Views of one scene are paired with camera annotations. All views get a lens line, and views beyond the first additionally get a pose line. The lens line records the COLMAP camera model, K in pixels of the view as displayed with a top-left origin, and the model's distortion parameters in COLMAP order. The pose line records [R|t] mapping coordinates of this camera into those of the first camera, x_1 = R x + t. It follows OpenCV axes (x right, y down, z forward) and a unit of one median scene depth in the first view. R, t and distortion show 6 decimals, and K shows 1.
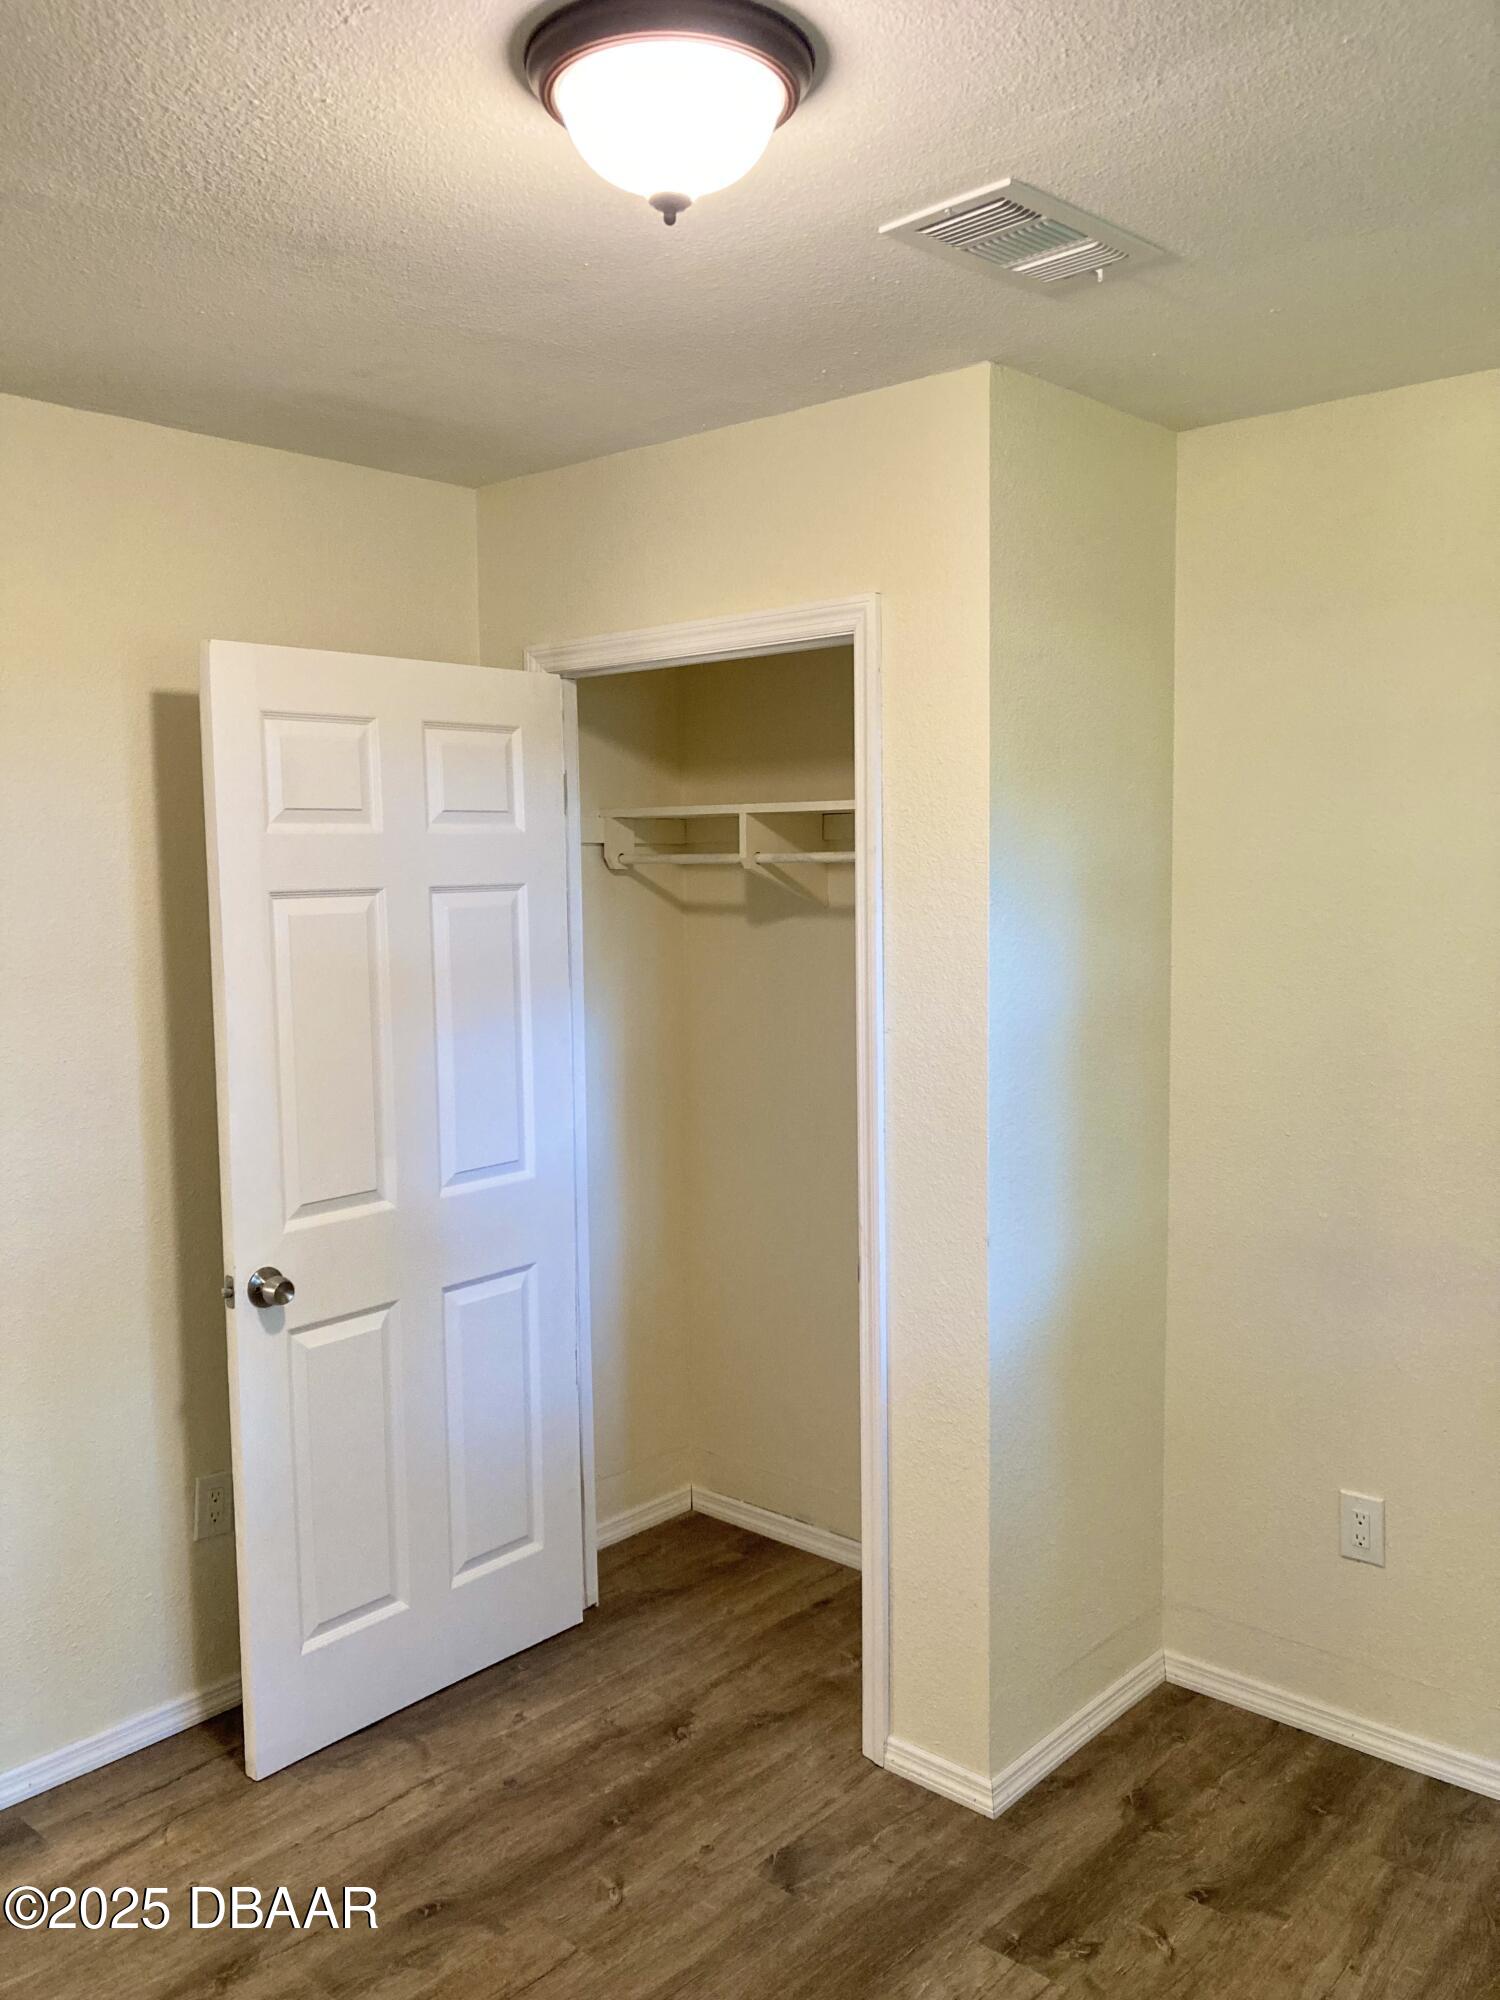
lens RADIAL K [[1606.5, 0, 734.6], [0, 1606.5, 1001.1], [0, 0, 1]] dist [0.016576, -0.020135]
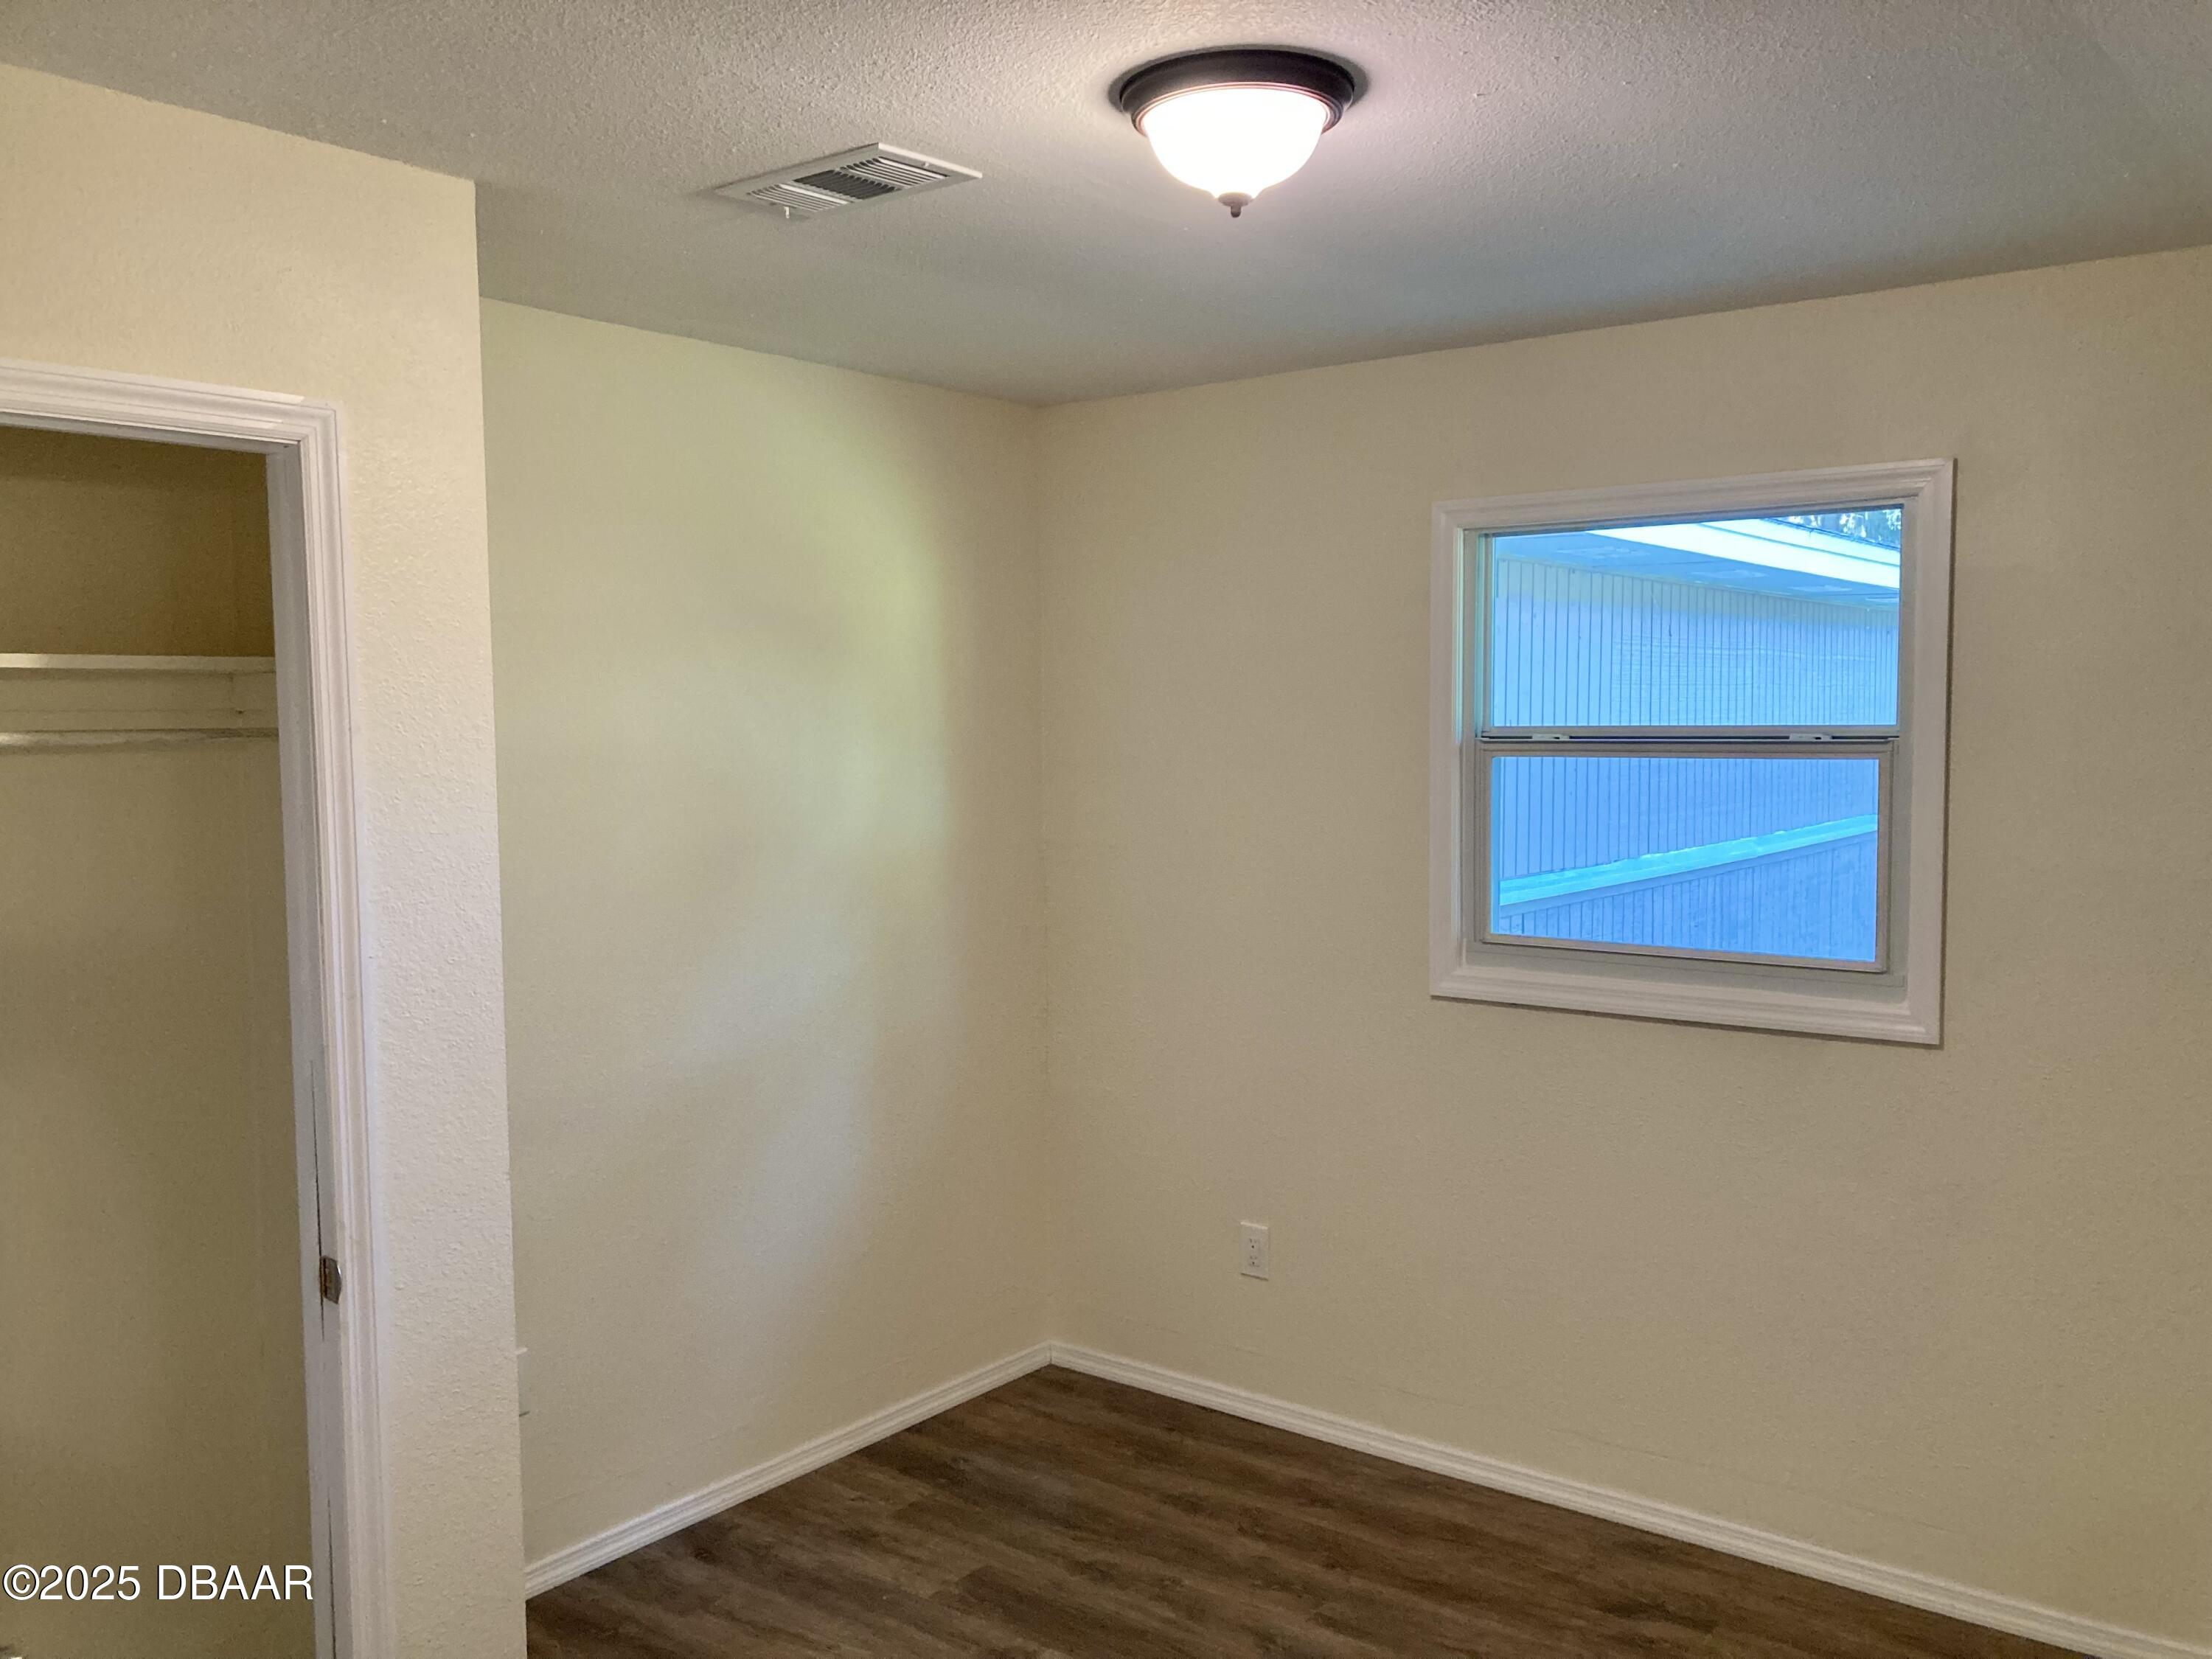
lens RADIAL K [[1776.8, 0, 1179.6], [0, 1776.8, 807.2], [0, 0, 1]] dist [0.016576, -0.020135]
pose [[-0.085795, -0.043635, 0.995357, -0.862215], [0.086233, 0.994966, 0.051051, -0.069684], [-0.992574, 0.090213, -0.081600, 0.717089]]
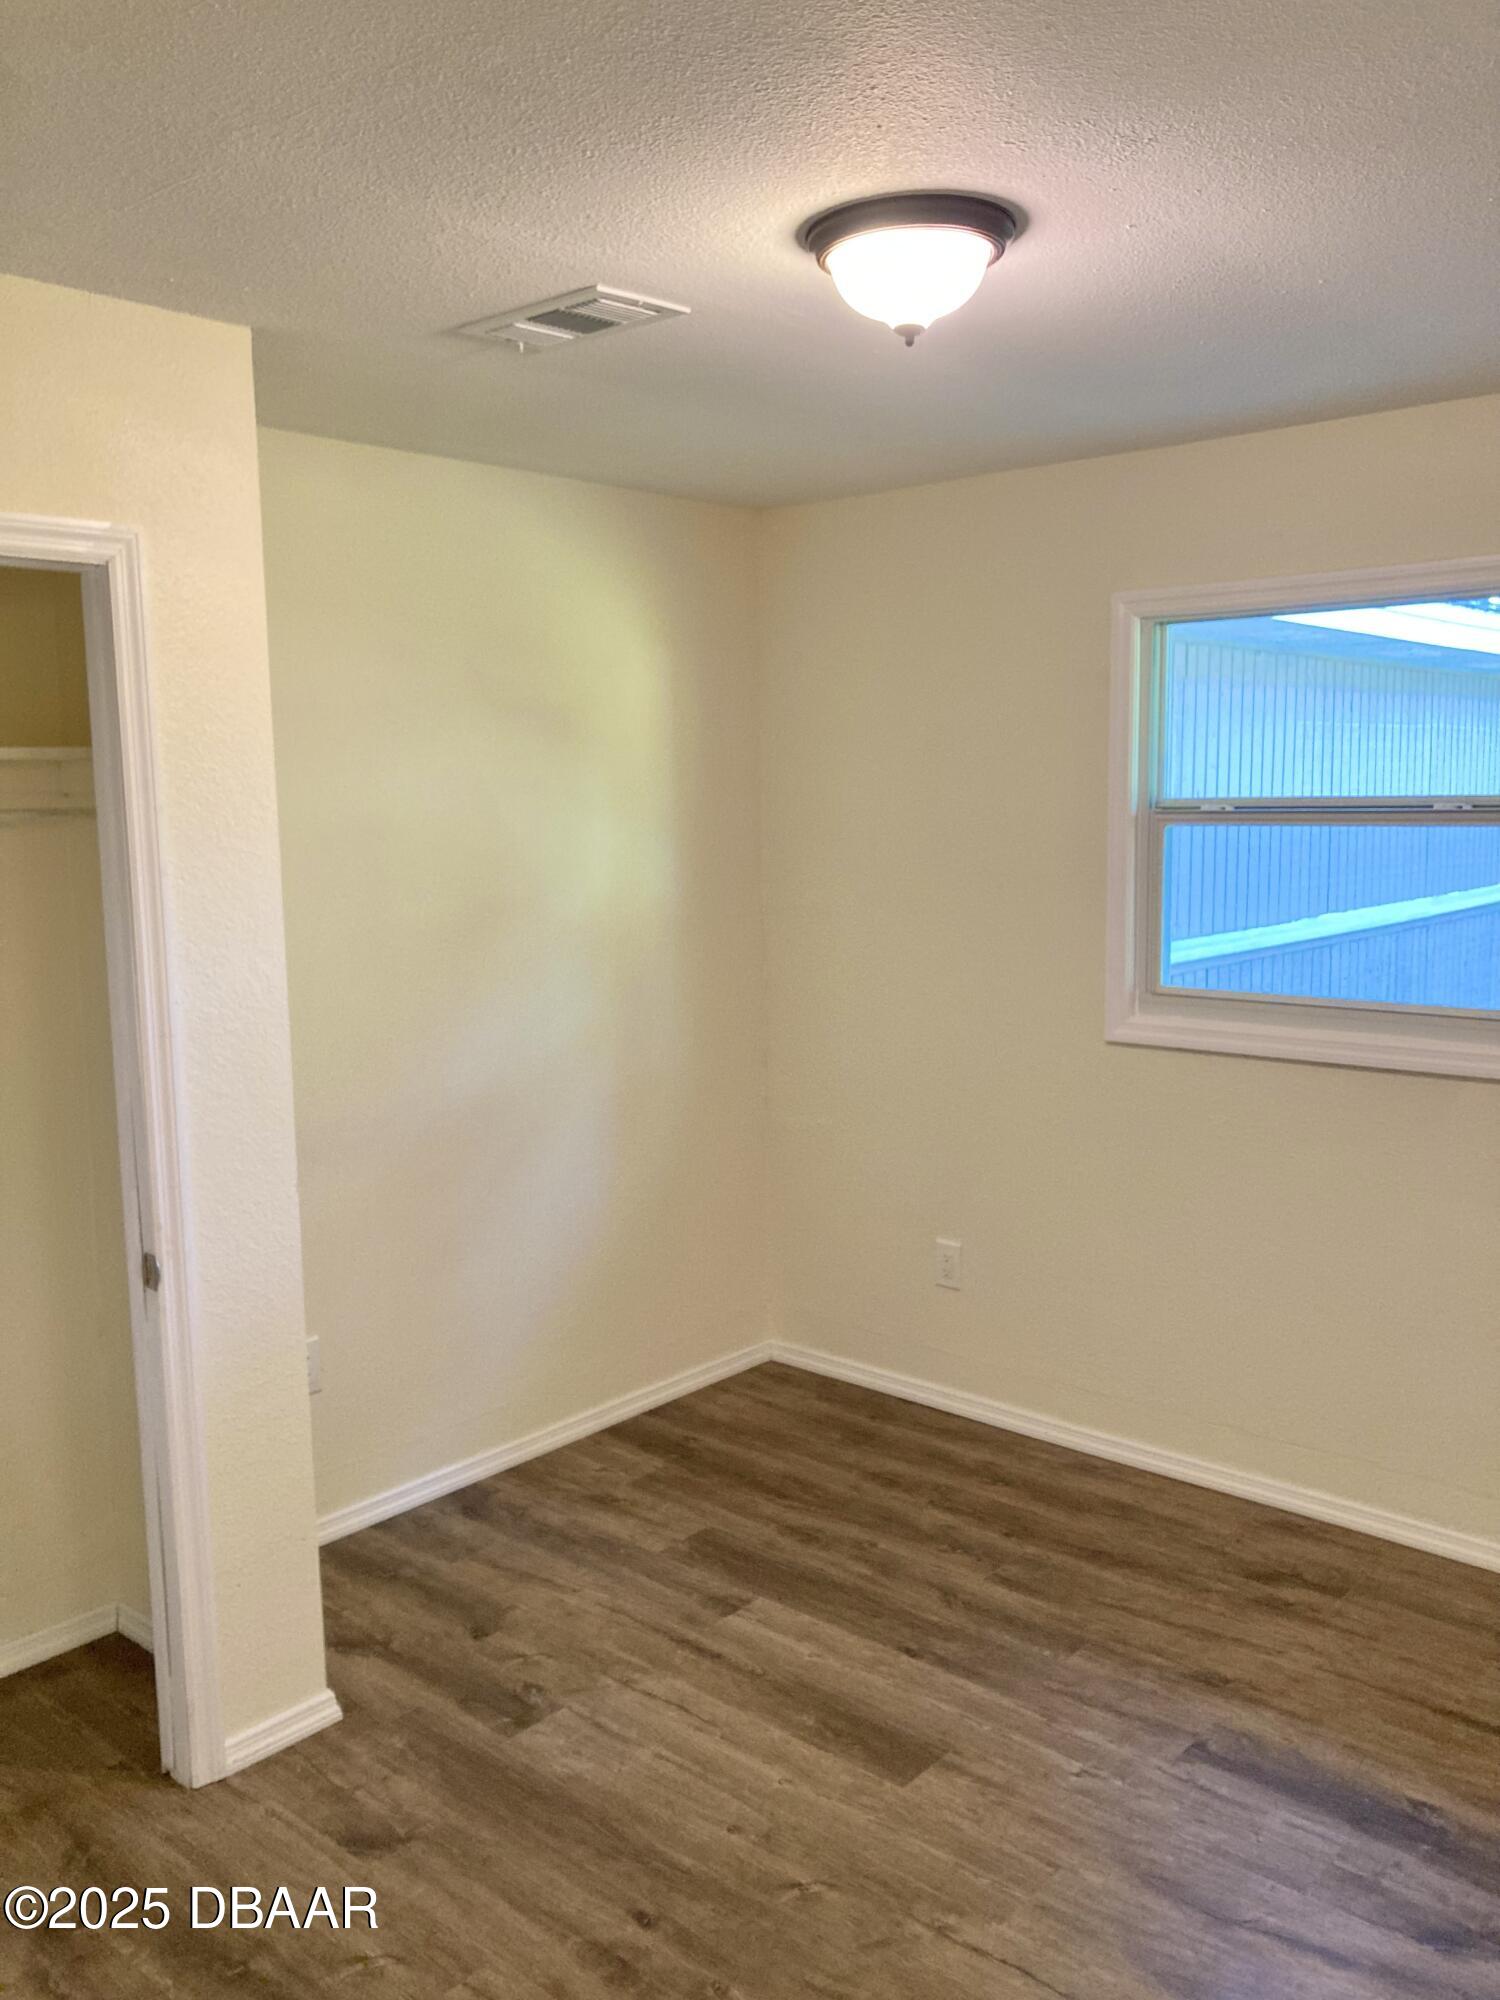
lens RADIAL K [[1606.5, 0, 792.1], [0, 1606.5, 957.2], [0, 0, 1]] dist [0.016576, -0.020135]
pose [[-0.018204, -0.095706, 0.995243, -0.894941], [0.093392, 0.990893, 0.096996, -0.069236], [-0.995463, 0.094714, -0.009100, 0.696965]]
